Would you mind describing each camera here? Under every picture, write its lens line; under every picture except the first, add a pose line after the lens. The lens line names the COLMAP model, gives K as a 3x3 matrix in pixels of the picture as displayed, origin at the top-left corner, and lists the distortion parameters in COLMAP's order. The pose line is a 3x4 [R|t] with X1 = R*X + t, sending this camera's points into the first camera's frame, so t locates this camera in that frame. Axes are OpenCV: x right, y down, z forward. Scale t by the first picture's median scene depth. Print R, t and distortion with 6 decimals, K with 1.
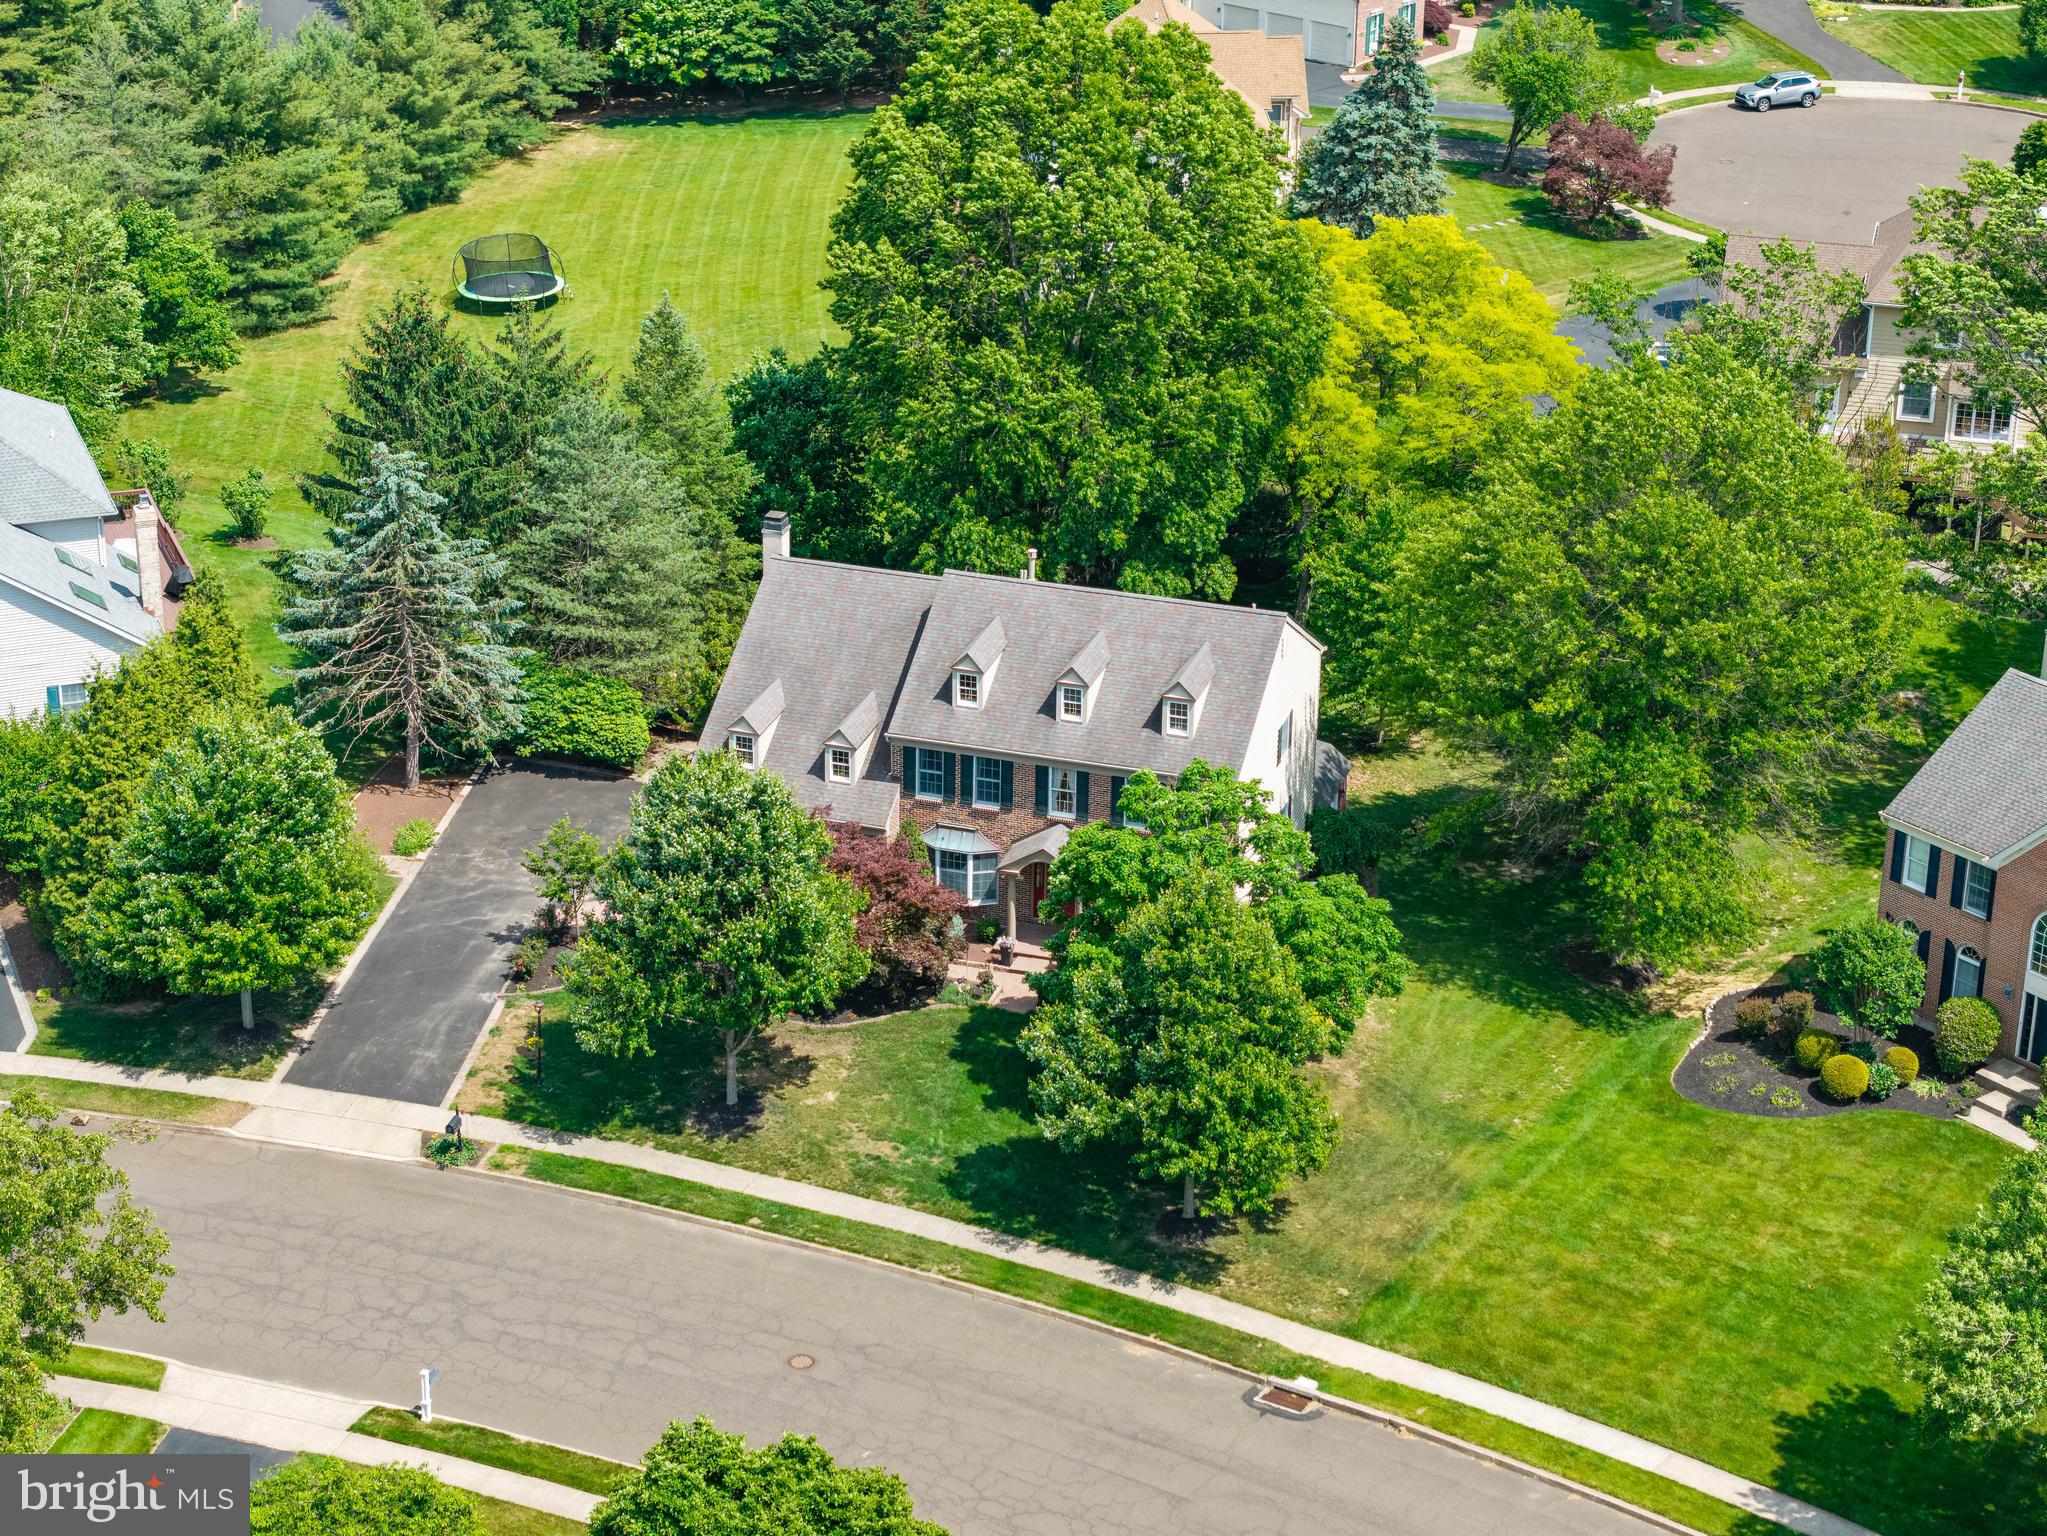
lens RADIAL K [[4133.7, 0, 1023.5], [0, 4133.7, 768.0], [0, 0, 1]] dist [-0.008756, -0.240222]
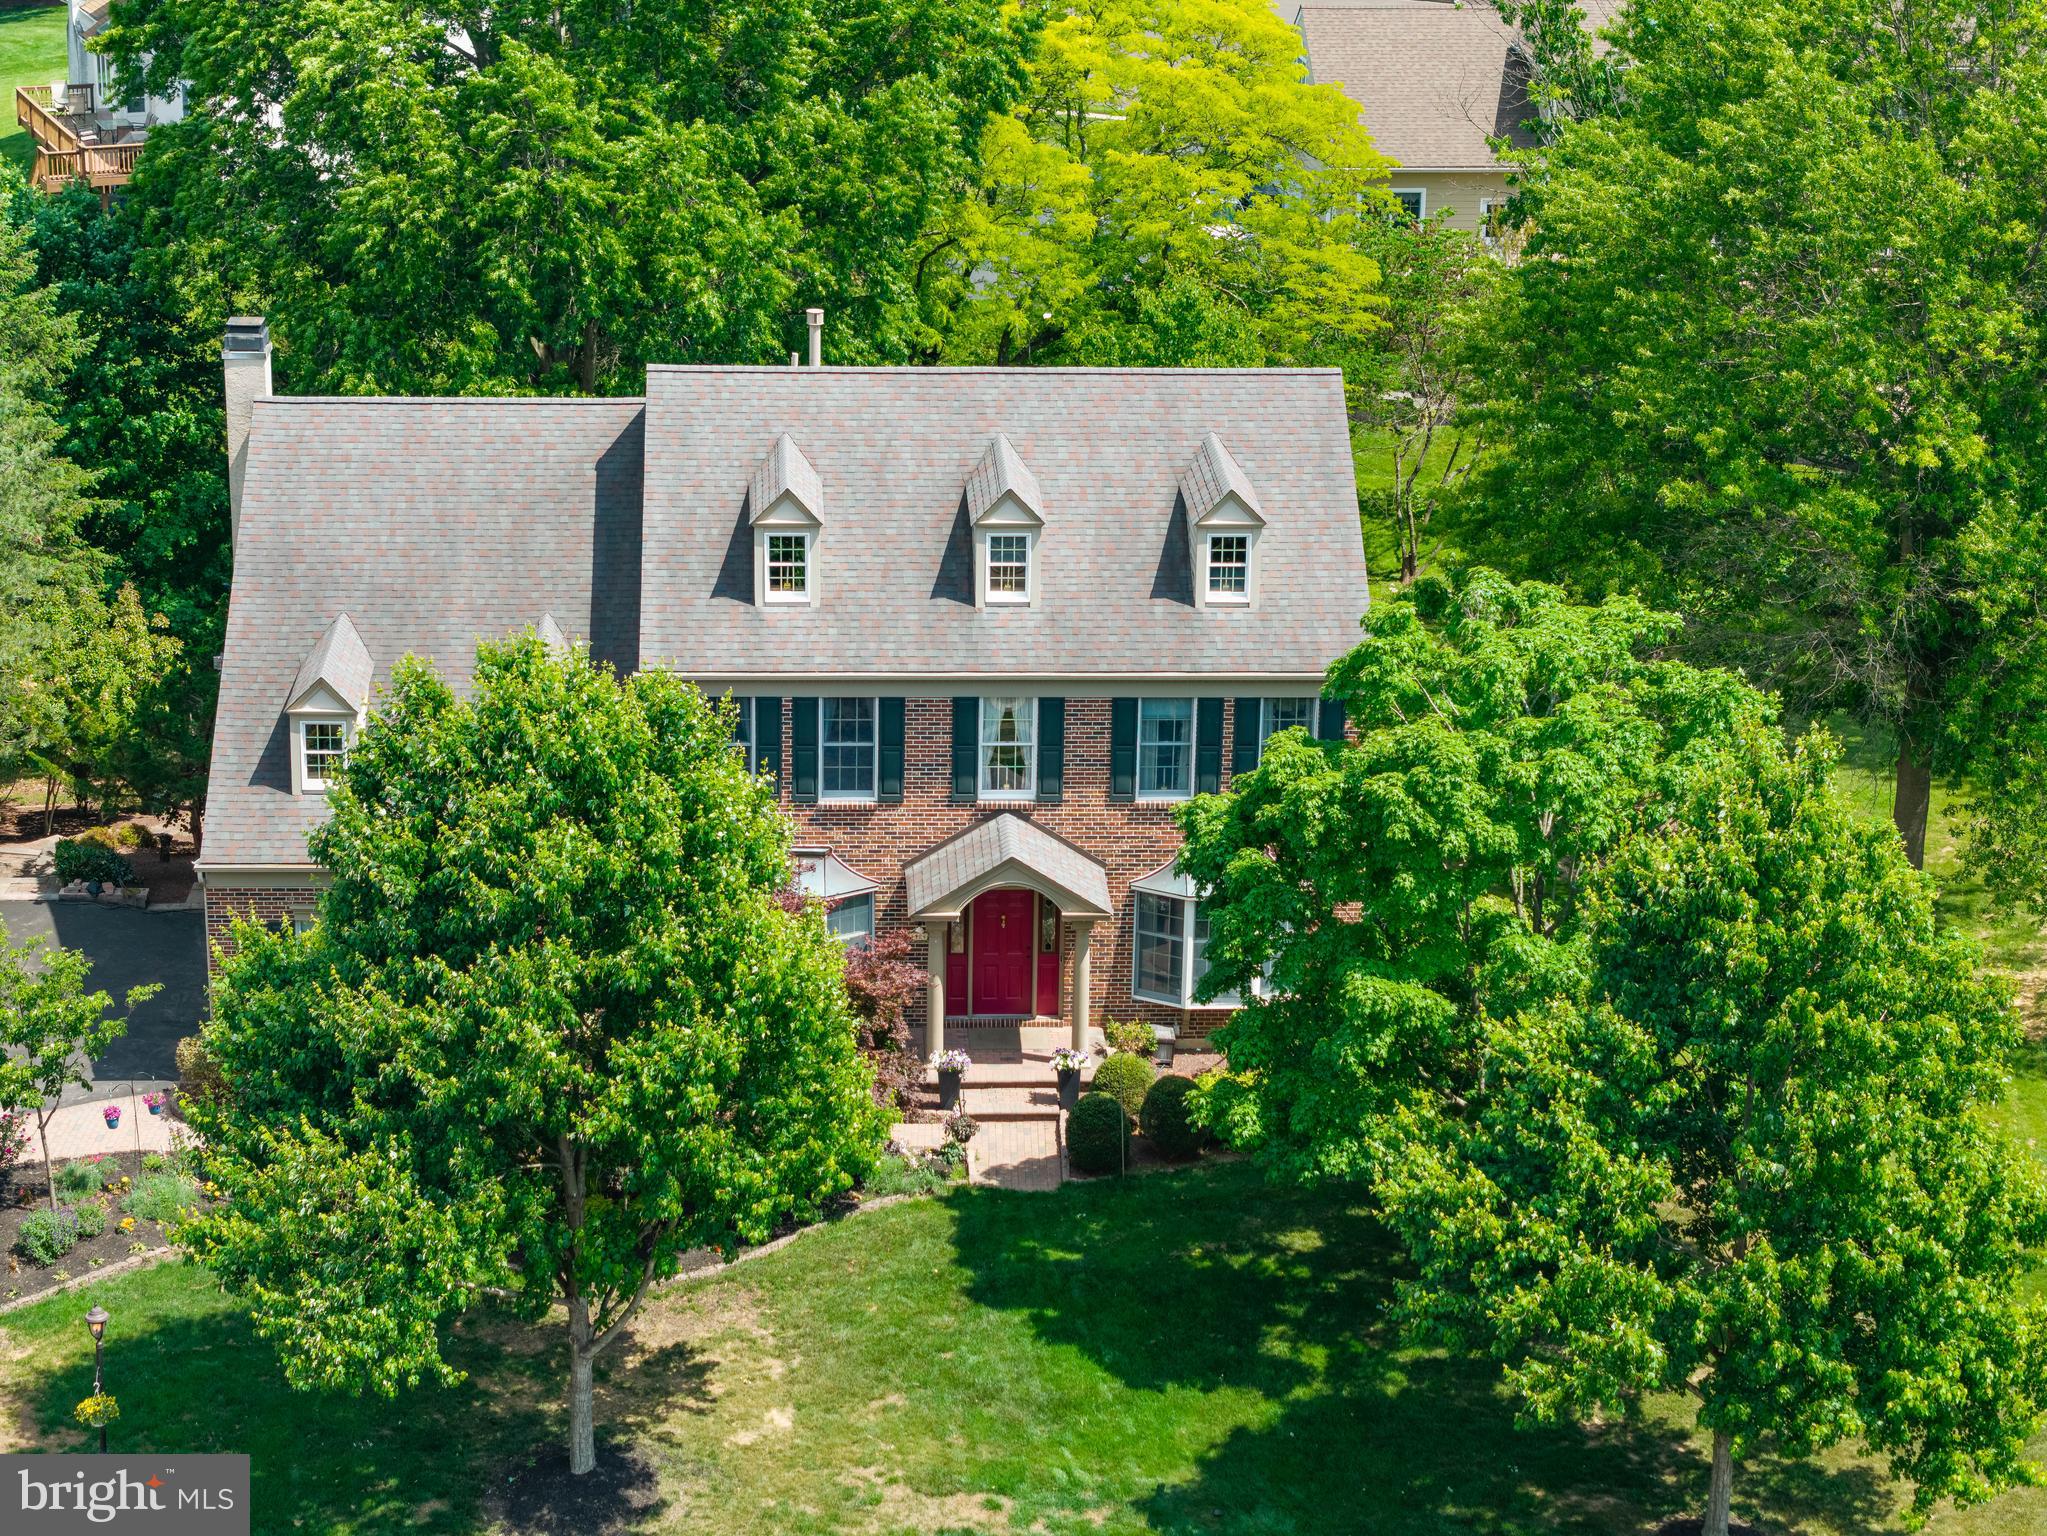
lens RADIAL K [[4133.7, 0, 1023.5], [0, 4133.7, 768.0], [0, 0, 1]] dist [-0.008756, -0.240222]
pose [[0.936856, -0.115244, 0.330182, -0.153444], [0.138449, 0.989227, -0.047563, 0.032281], [-0.321144, 0.090273, 0.942718, 0.529715]]
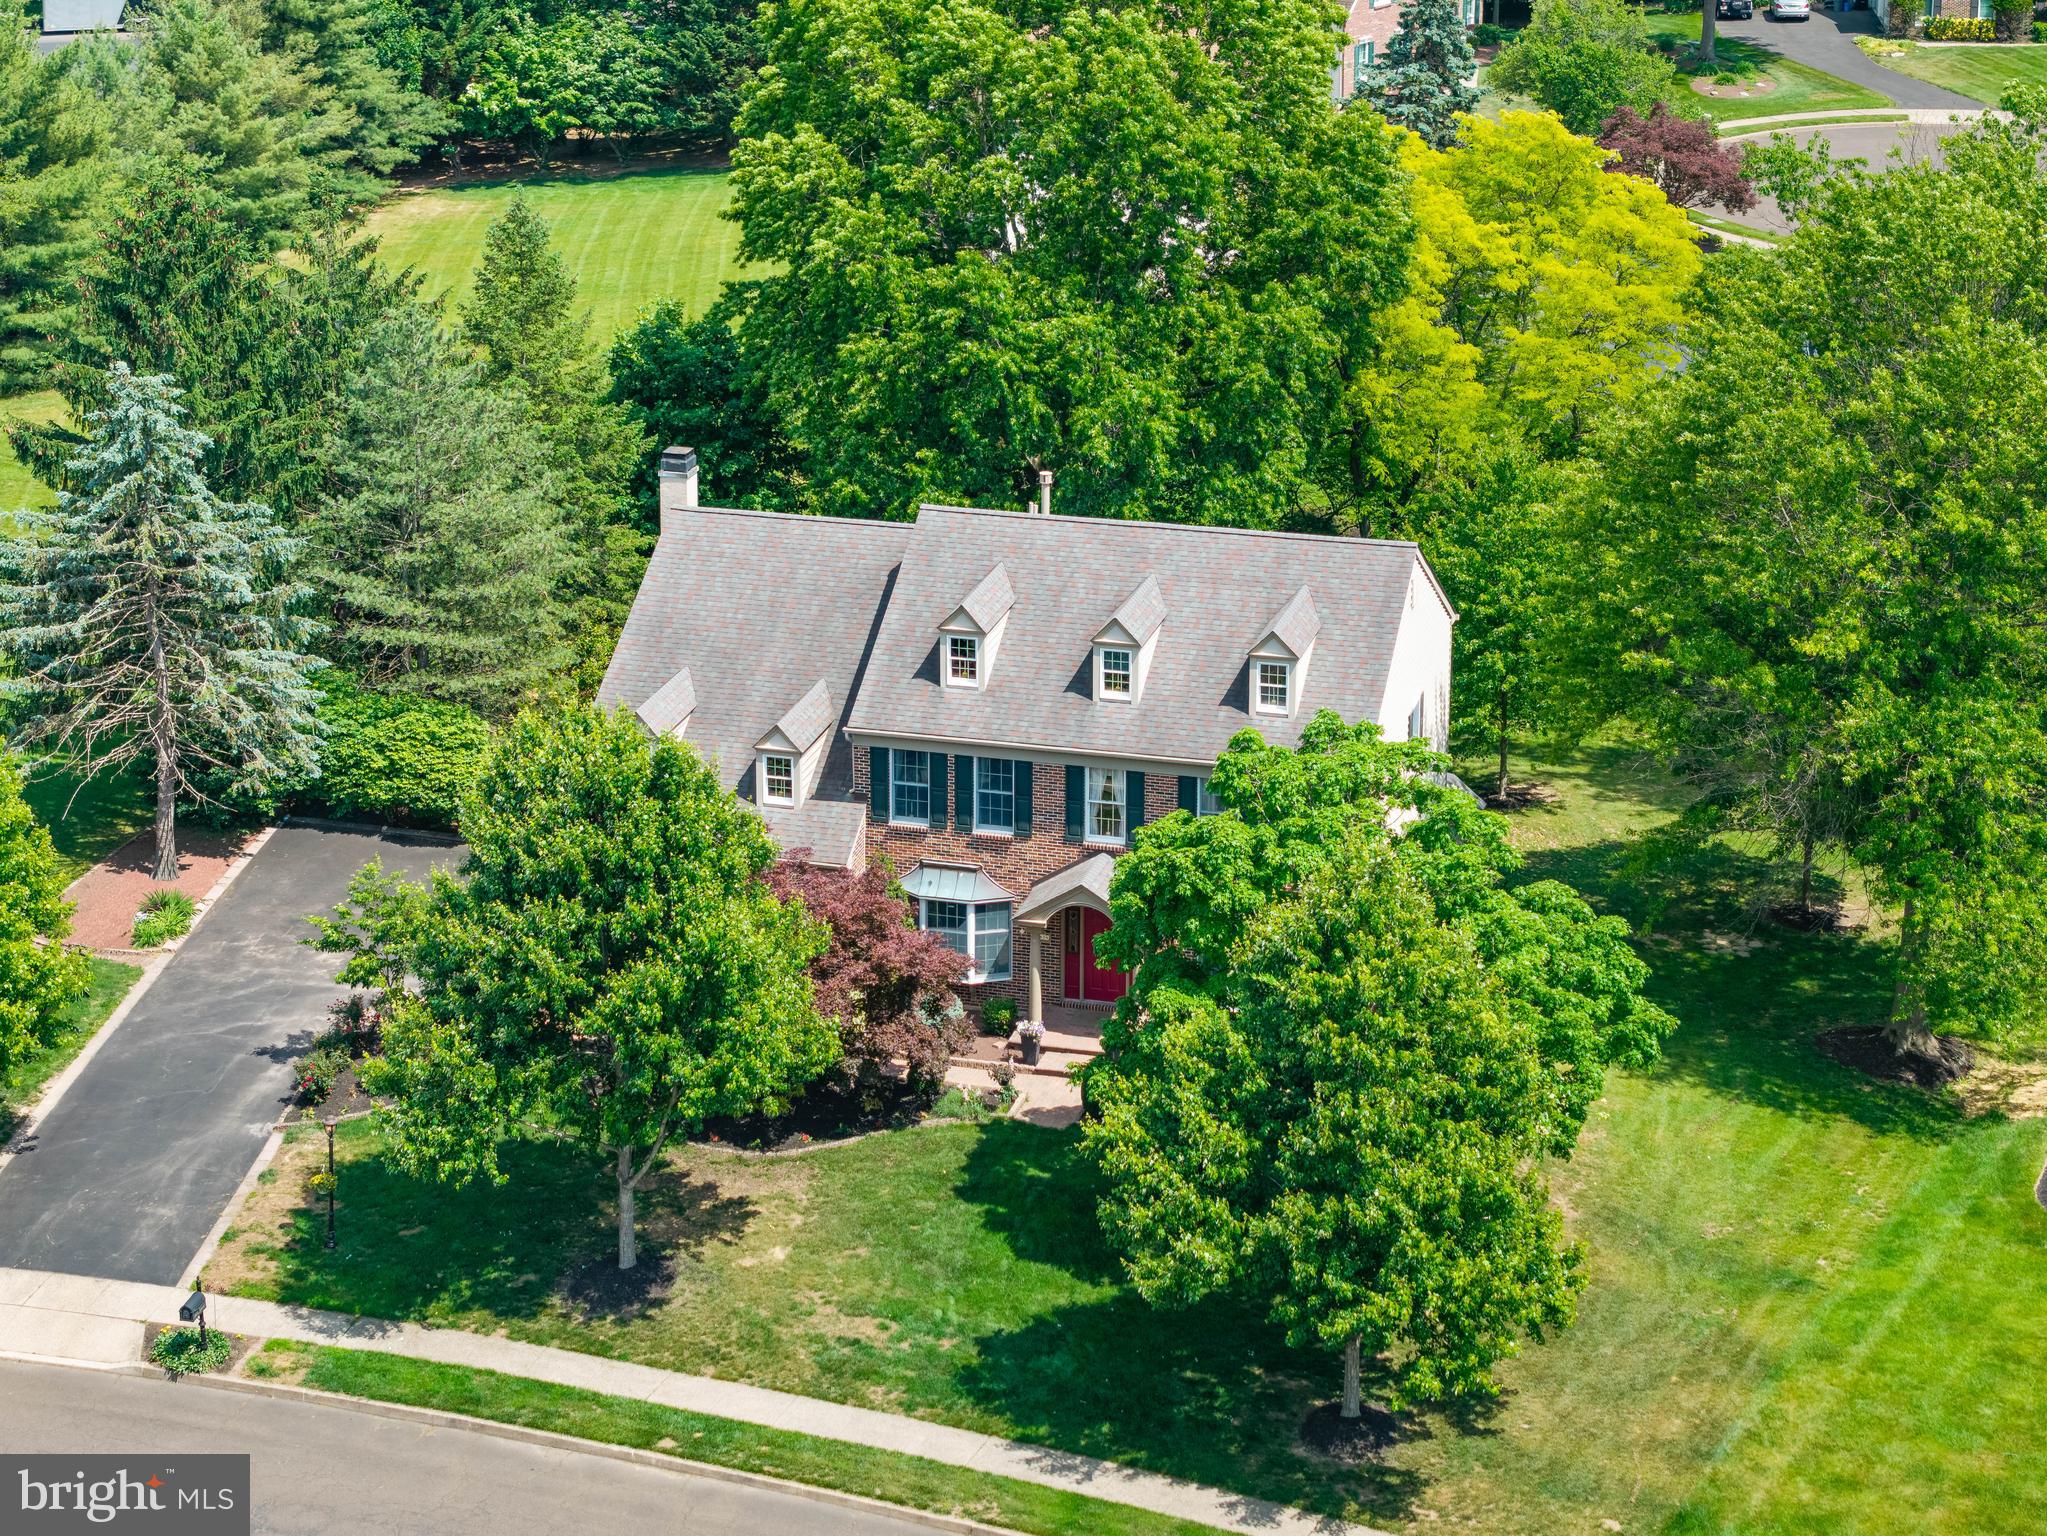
lens RADIAL K [[4228.3, 0, 1024.9], [0, 4228.3, 353.4], [0, 0, 1]] dist [0.004673, -0.122505]
pose [[0.999287, -0.022451, 0.030347, -0.023421], [0.027316, 0.984921, -0.170835, 0.051374], [-0.026054, 0.171542, 0.984832, 0.298568]]
